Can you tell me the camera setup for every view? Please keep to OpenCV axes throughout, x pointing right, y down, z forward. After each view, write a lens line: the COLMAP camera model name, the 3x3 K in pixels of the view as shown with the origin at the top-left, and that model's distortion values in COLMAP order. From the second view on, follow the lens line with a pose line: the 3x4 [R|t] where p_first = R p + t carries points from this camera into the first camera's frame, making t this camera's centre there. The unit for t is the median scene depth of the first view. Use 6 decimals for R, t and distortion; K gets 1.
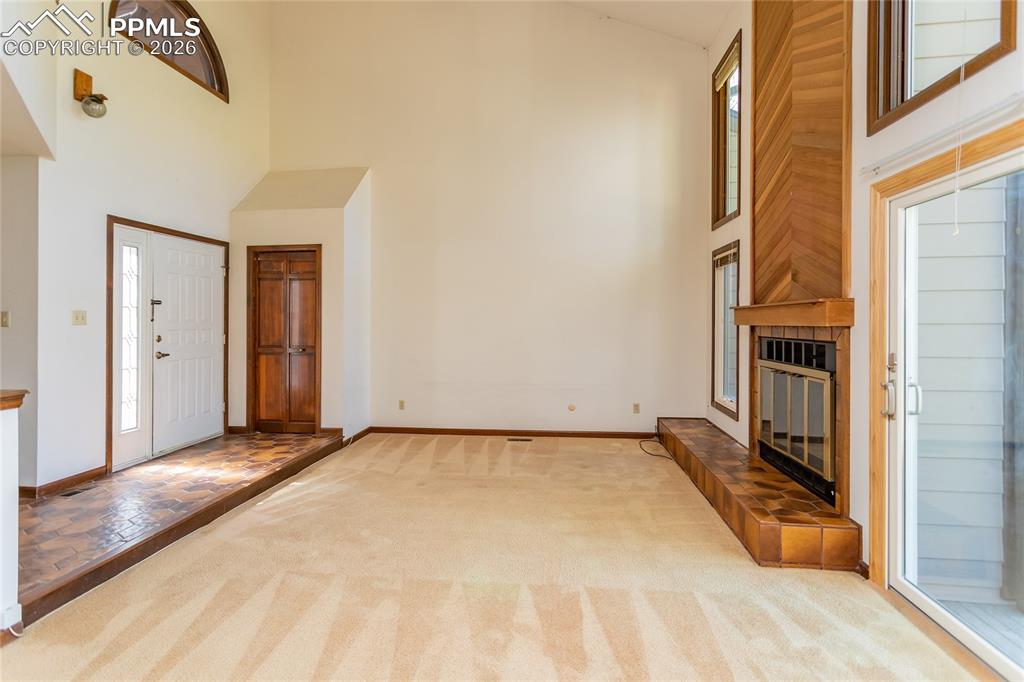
lens RADIAL K [[481.6, 0, 507.8], [0, 481.6, 327.8], [0, 0, 1]] dist [-0.001367, 0.000082]
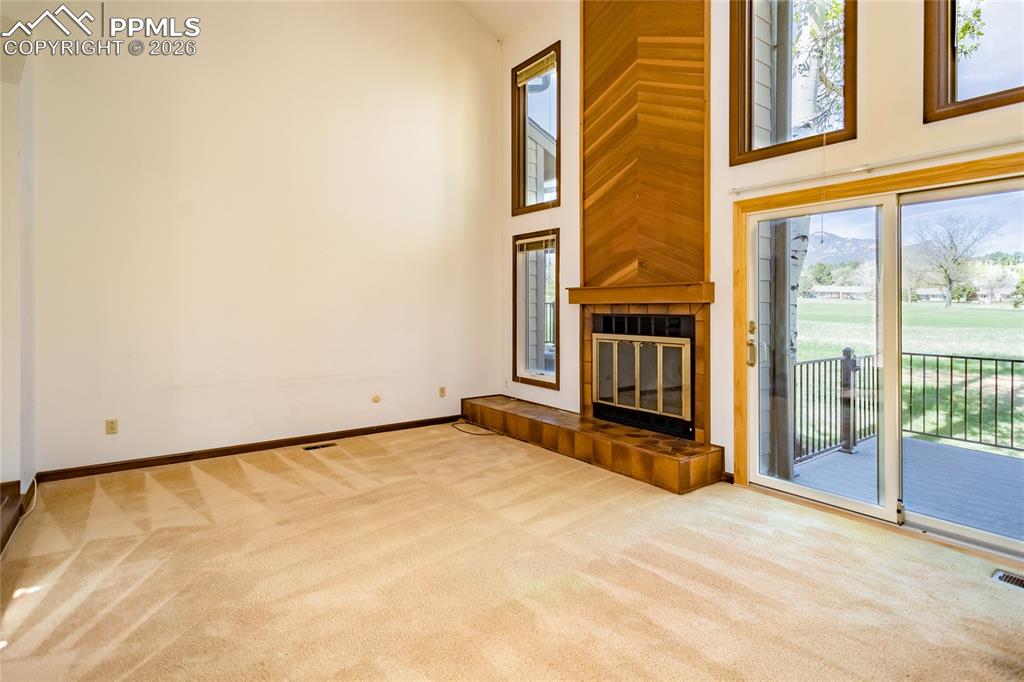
lens RADIAL K [[519.4, 0, 514.0], [0, 519.4, 316.0], [0, 0, 1]] dist [-0.000397, -0.000089]
pose [[0.715326, 0.001016, 0.698791, -0.603090], [-0.001579, 0.999999, 0.000162, 0.029211], [-0.698790, -0.001220, 0.715326, 0.289463]]
